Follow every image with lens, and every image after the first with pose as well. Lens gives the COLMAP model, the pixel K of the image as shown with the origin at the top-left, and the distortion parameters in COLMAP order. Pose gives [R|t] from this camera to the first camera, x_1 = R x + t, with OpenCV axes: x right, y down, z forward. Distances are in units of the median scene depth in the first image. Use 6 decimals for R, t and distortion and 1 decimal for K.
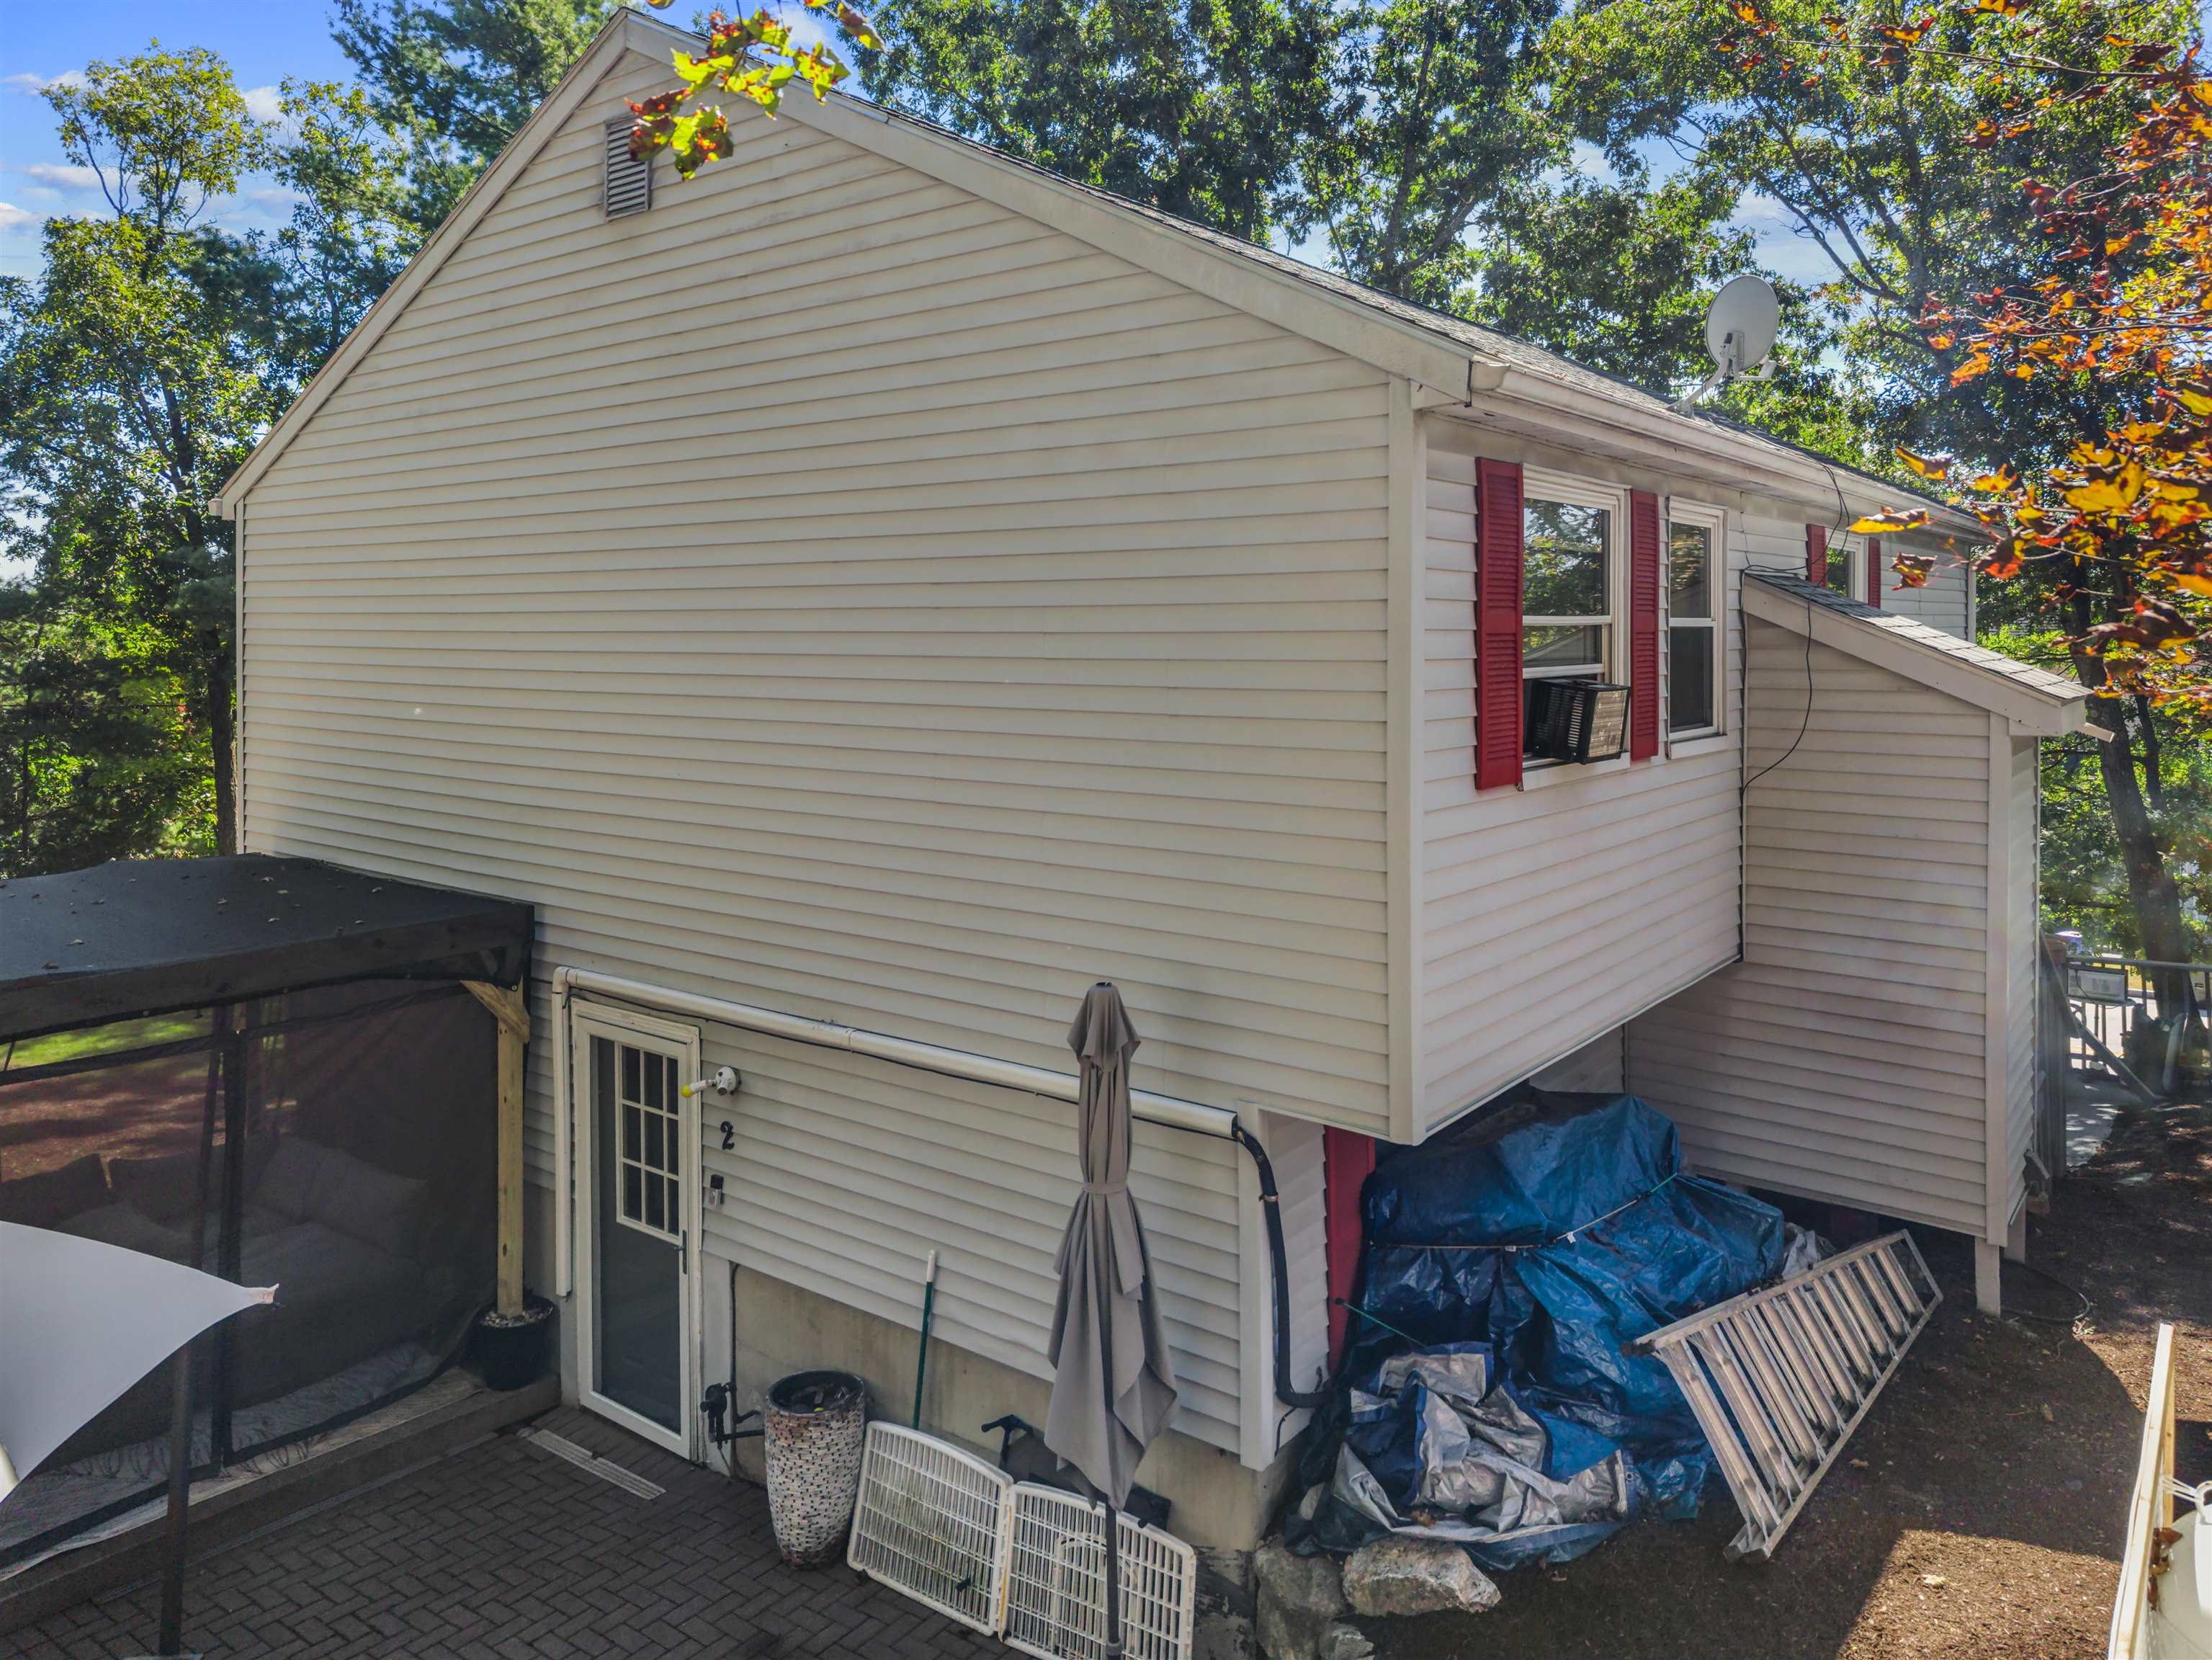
lens RADIAL K [[1562.6, 0, 1107.4], [0, 1562.6, 627.0], [0, 0, 1]] dist [-0.002401, -0.002625]
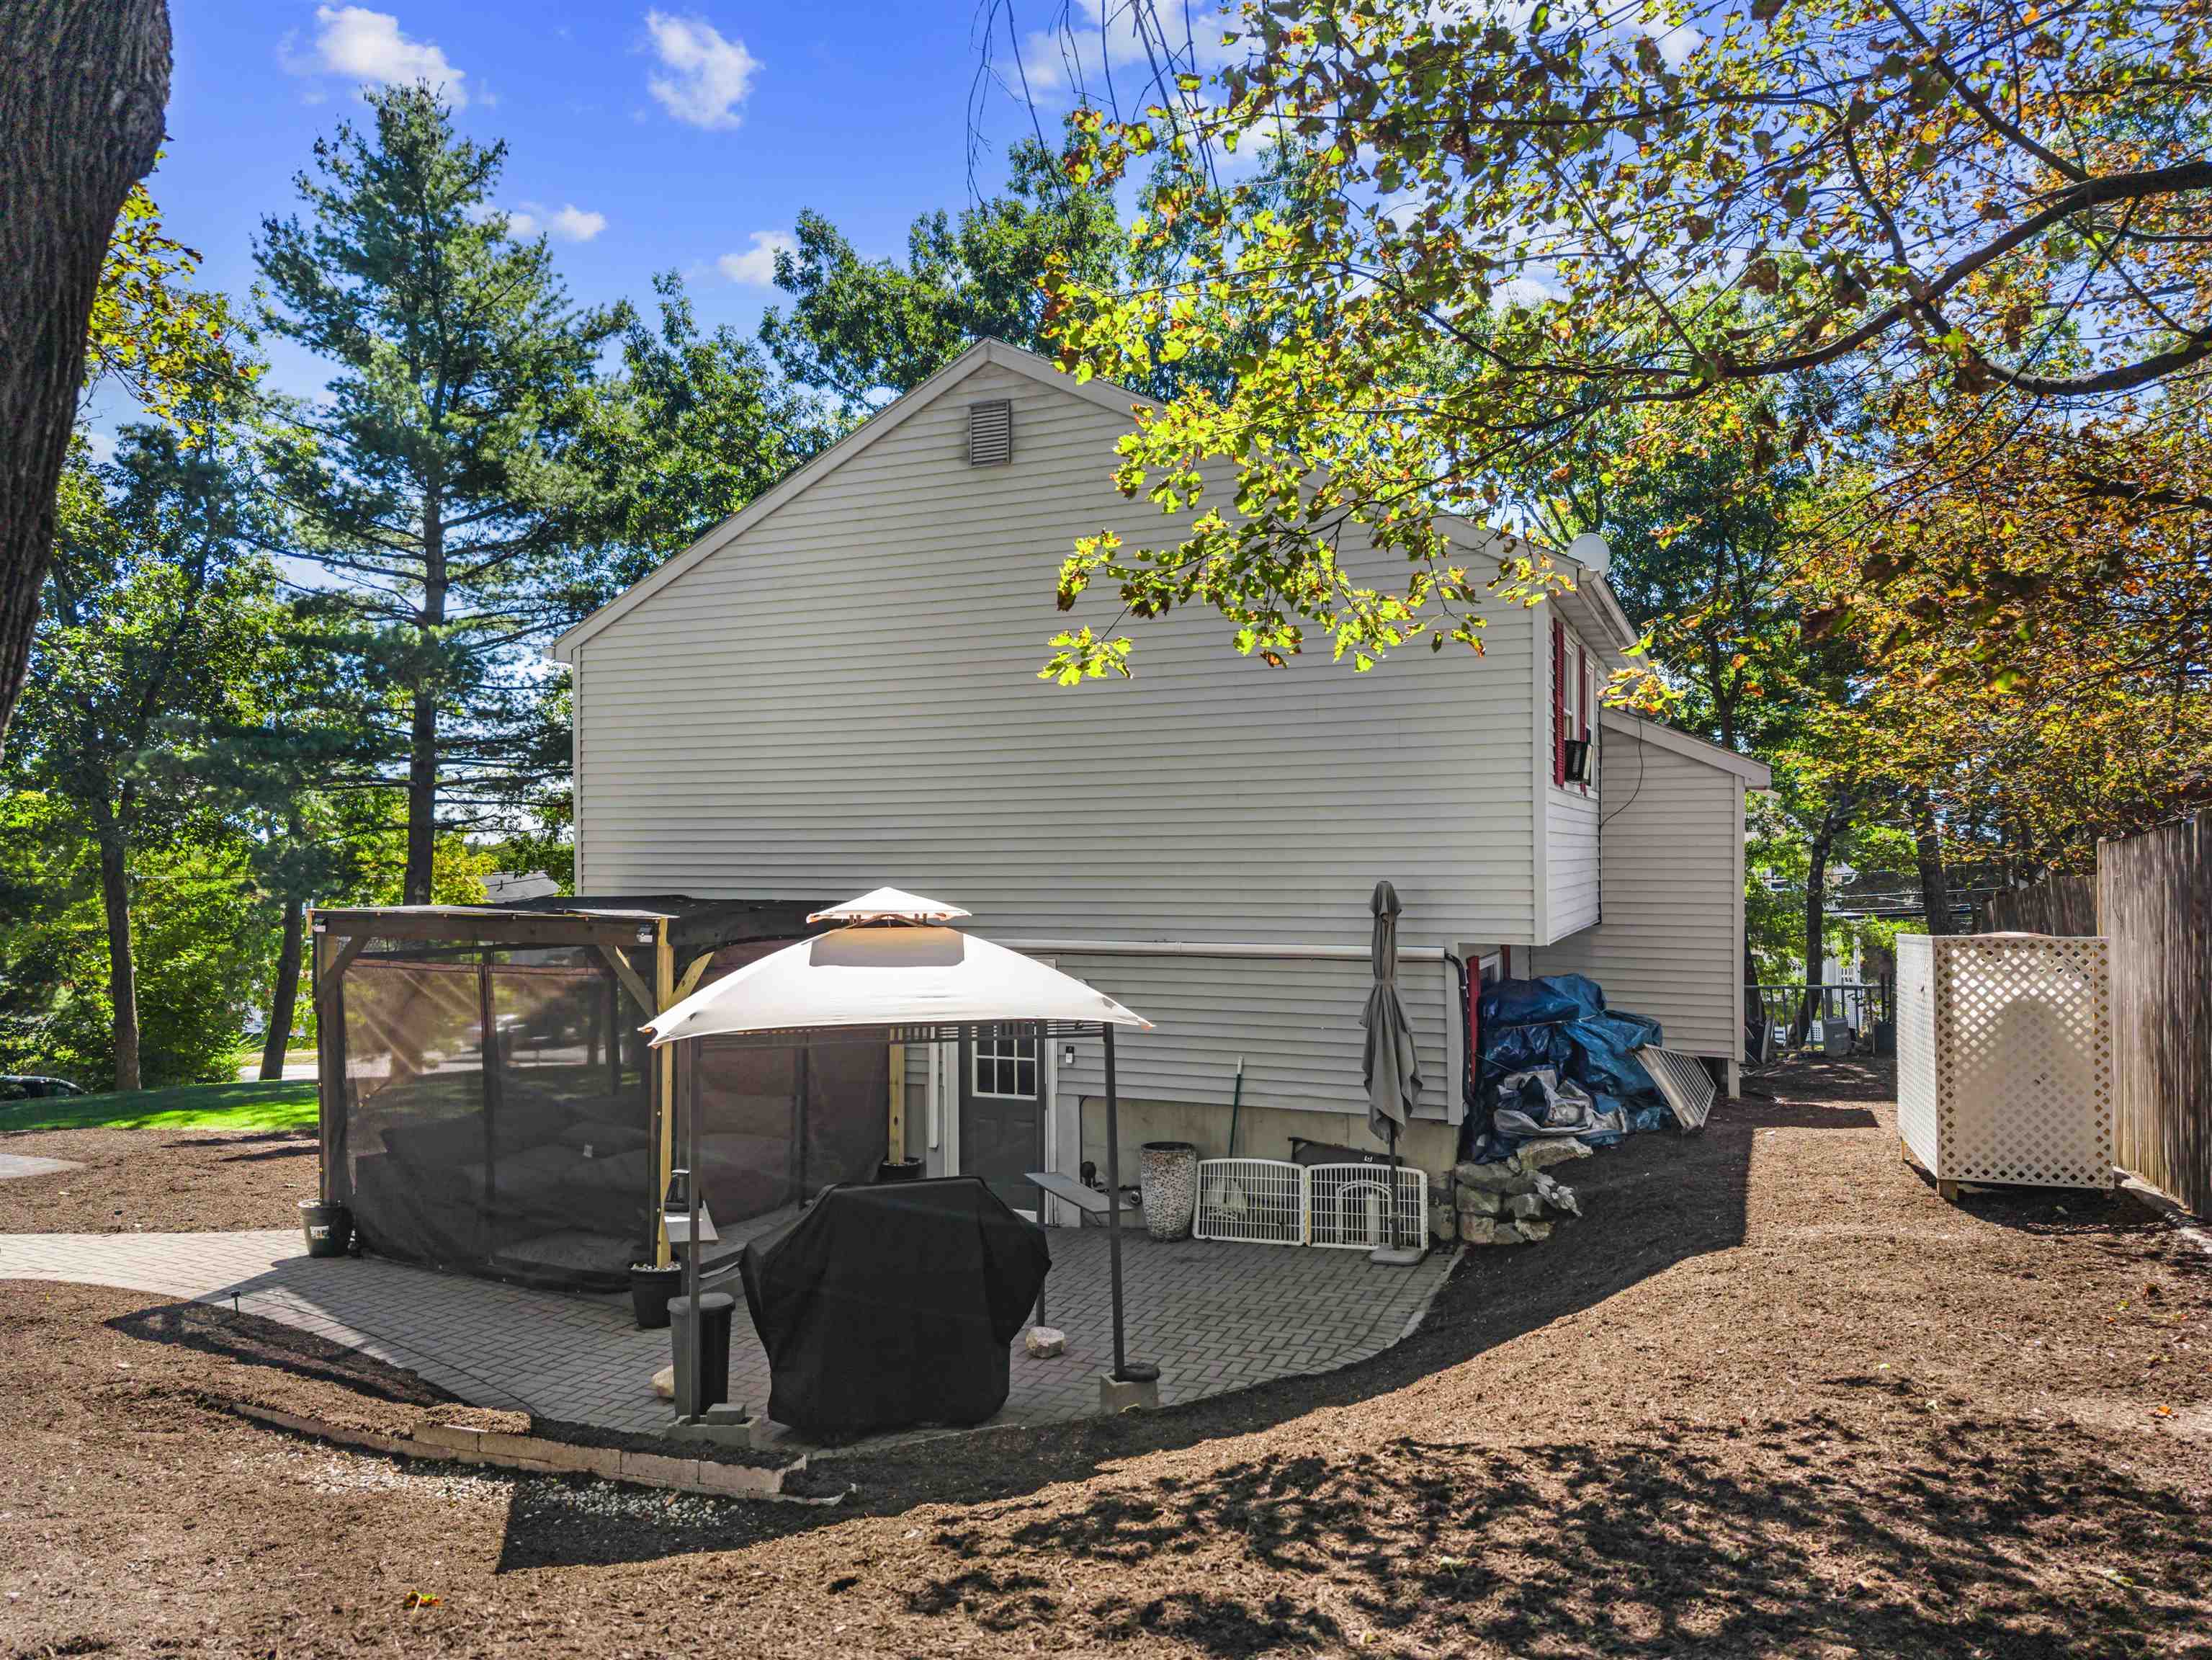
lens RADIAL K [[1487.3, 0, 1106.0], [0, 1487.3, 830.0], [0, 0, 1]] dist [0.073354, -0.083861]
pose [[0.970287, -0.003949, 0.241925, -0.683010], [0.004962, 0.999981, -0.003578, 0.143527], [-0.241906, 0.004672, 0.970288, -0.636763]]
